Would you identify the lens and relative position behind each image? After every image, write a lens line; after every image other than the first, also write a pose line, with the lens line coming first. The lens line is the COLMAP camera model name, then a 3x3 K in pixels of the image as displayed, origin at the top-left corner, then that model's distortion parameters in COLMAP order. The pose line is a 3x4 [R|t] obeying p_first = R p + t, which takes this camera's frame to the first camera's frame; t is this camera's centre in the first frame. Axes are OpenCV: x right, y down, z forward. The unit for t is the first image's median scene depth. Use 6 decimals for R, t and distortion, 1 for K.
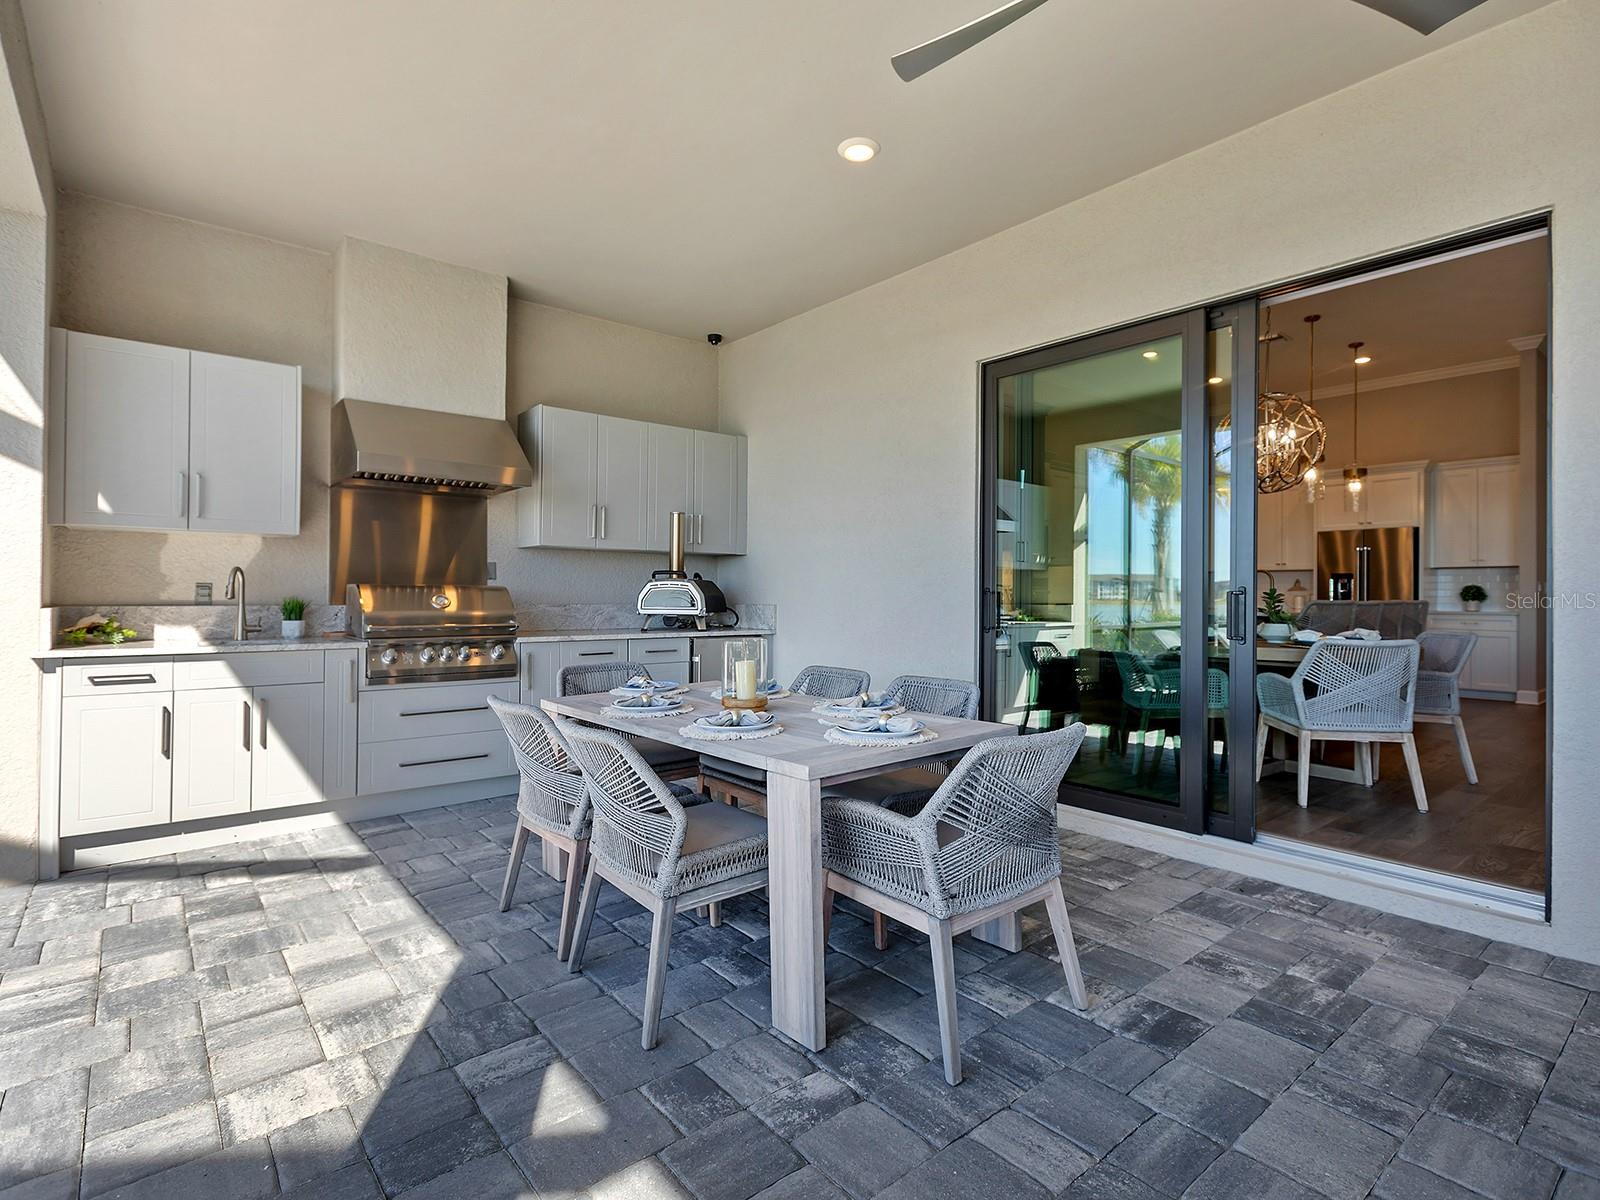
lens RADIAL K [[816.0, 0, 815.2], [0, 816.0, 591.1], [0, 0, 1]] dist [-0.000181, -0.000880]
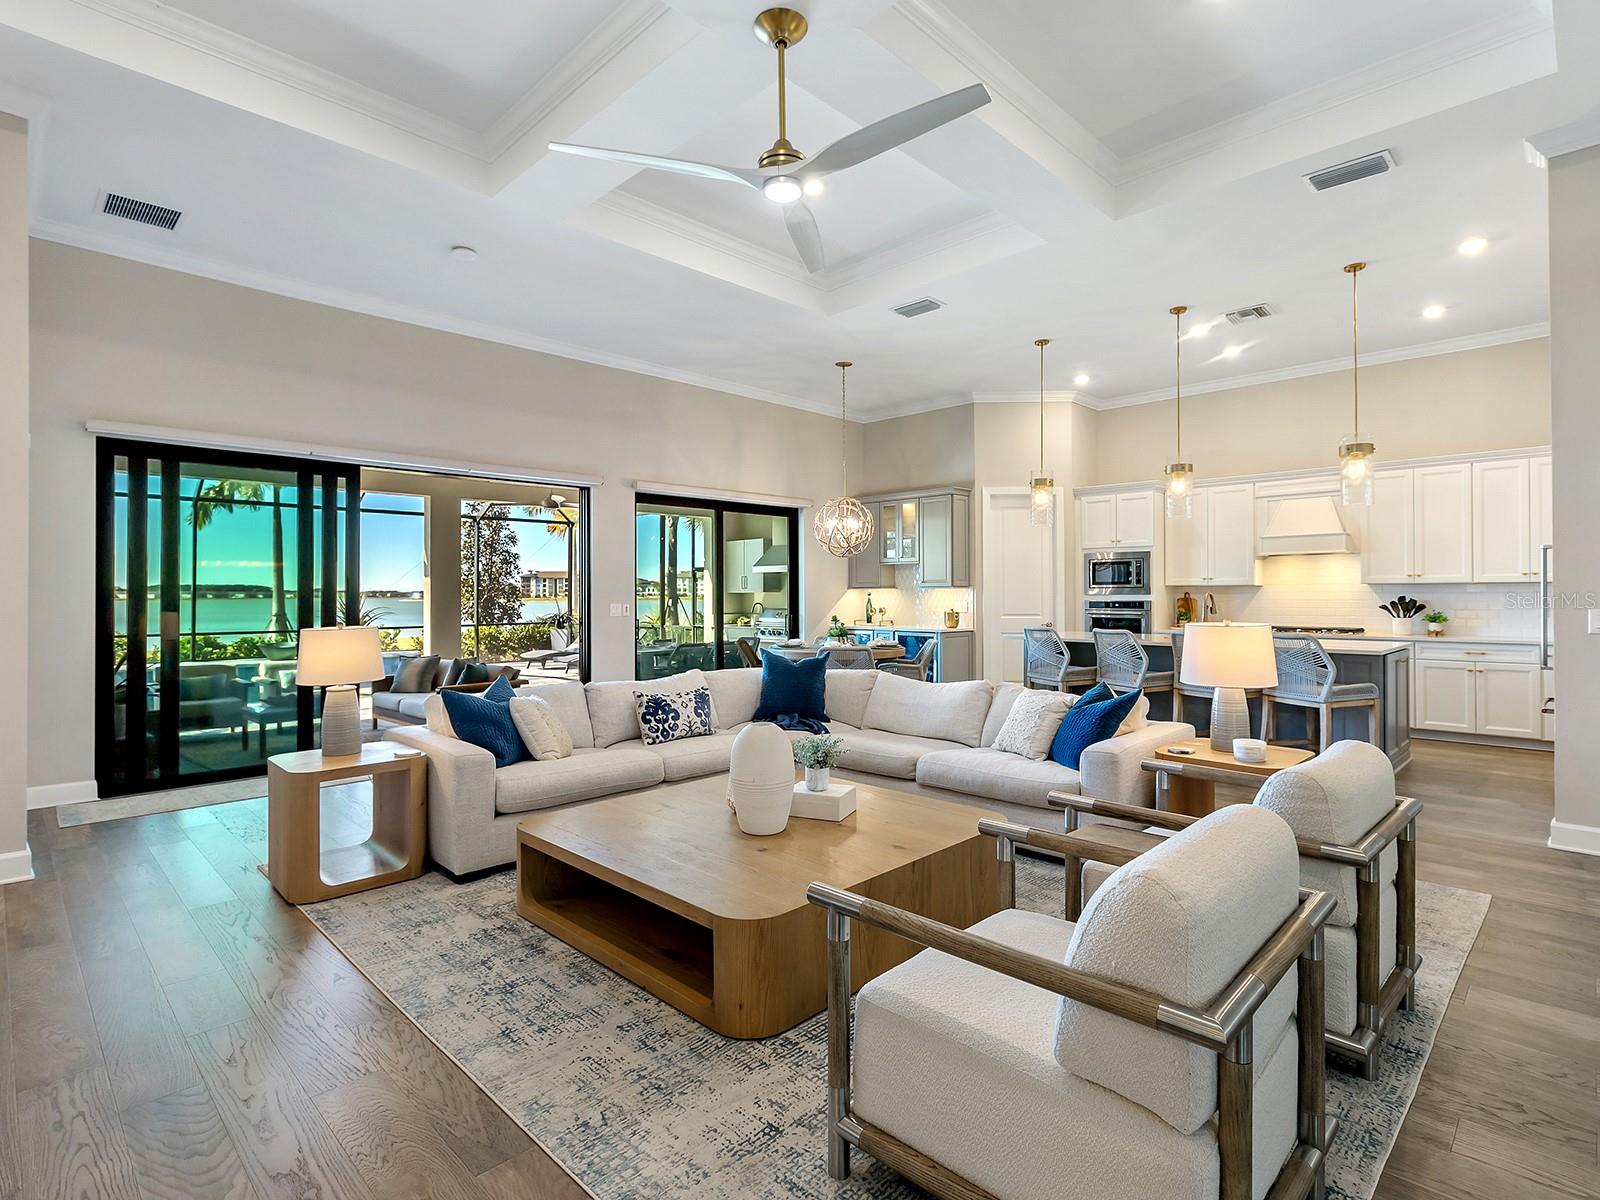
lens RADIAL K [[816.1, 0, 808.6], [0, 816.1, 588.4], [0, 0, 1]] dist [-0.003050, -0.000214]
pose [[0.085685, -0.017783, -0.996164, 1.847404], [0.003194, 0.999840, -0.017574, -0.020589], [0.996317, -0.001676, 0.085728, 0.656032]]
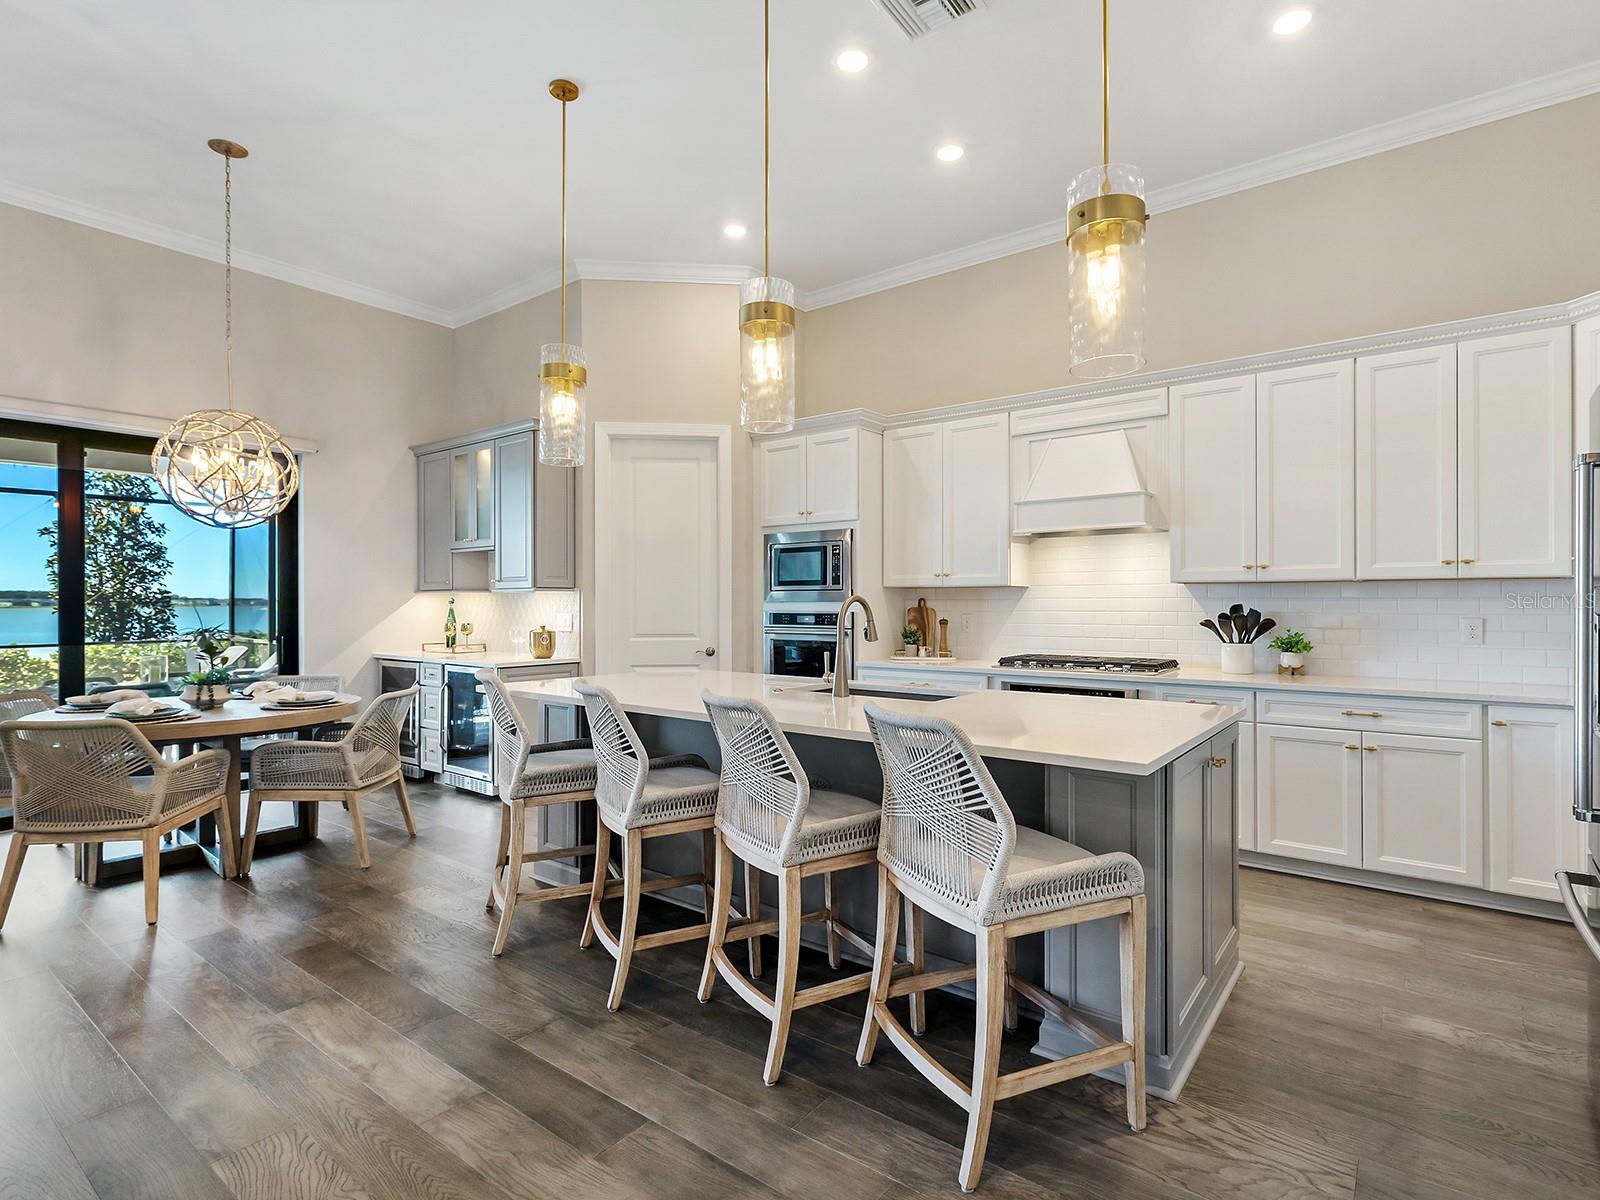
lens RADIAL K [[807.5, 0, 826.3], [0, 807.5, 601.9], [0, 0, 1]] dist [0.002549, 0.000524]
pose [[0.220526, -0.012377, -0.975303, 1.262283], [0.003581, 0.999923, -0.011880, -0.023197], [0.975375, -0.000873, 0.220553, 1.188930]]
